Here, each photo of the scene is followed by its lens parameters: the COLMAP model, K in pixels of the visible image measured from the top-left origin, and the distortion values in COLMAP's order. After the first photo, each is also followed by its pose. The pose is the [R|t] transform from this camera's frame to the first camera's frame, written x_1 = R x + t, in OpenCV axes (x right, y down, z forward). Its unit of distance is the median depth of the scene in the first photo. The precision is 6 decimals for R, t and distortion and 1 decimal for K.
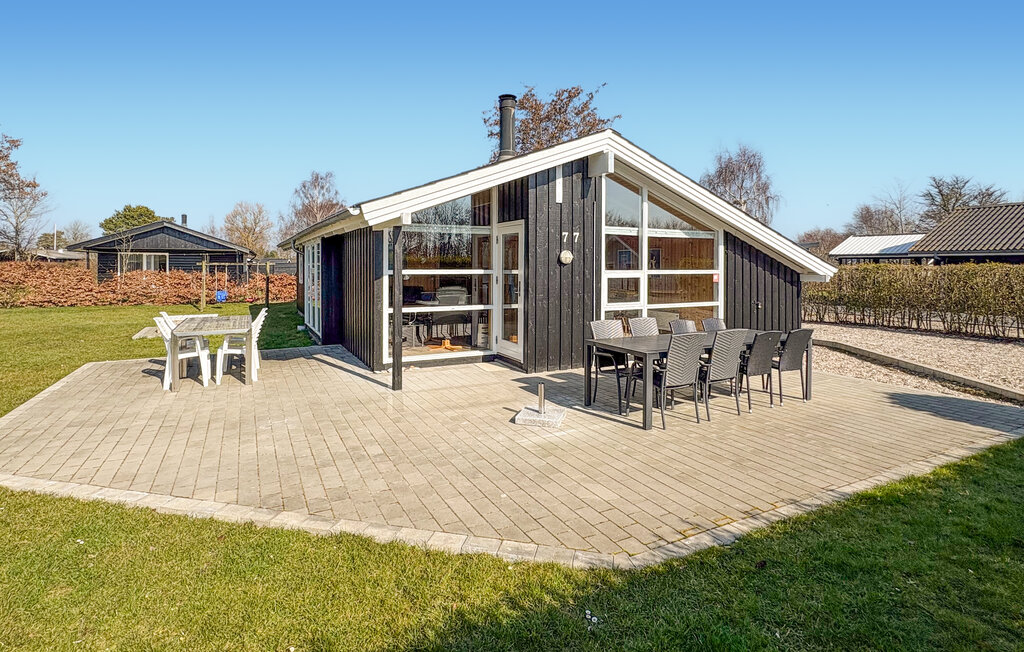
lens RADIAL K [[503.1, 0, 506.1], [0, 503.1, 279.4], [0, 0, 1]] dist [-0.002721, 0.000092]
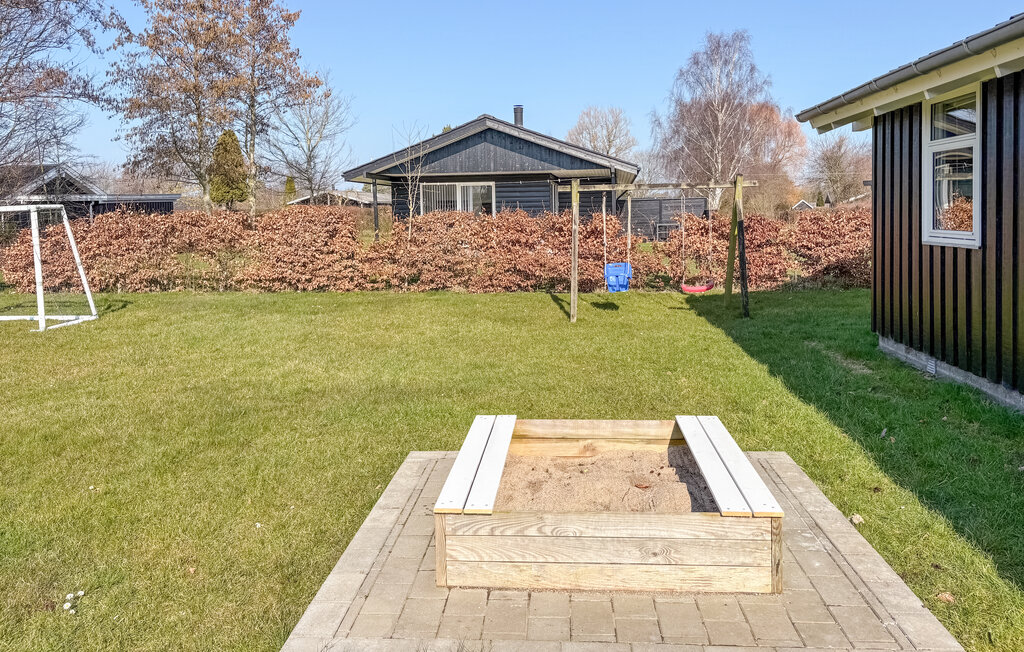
lens RADIAL K [[782.0, 0, 485.9], [0, 782.0, 254.0], [0, 0, 1]] dist [0.006322, -0.010432]
pose [[0.823825, 0.012045, -0.566716, -0.751792], [0.005894, 0.999538, 0.029813, -0.000476], [0.566813, -0.027901, 0.823374, 1.114935]]
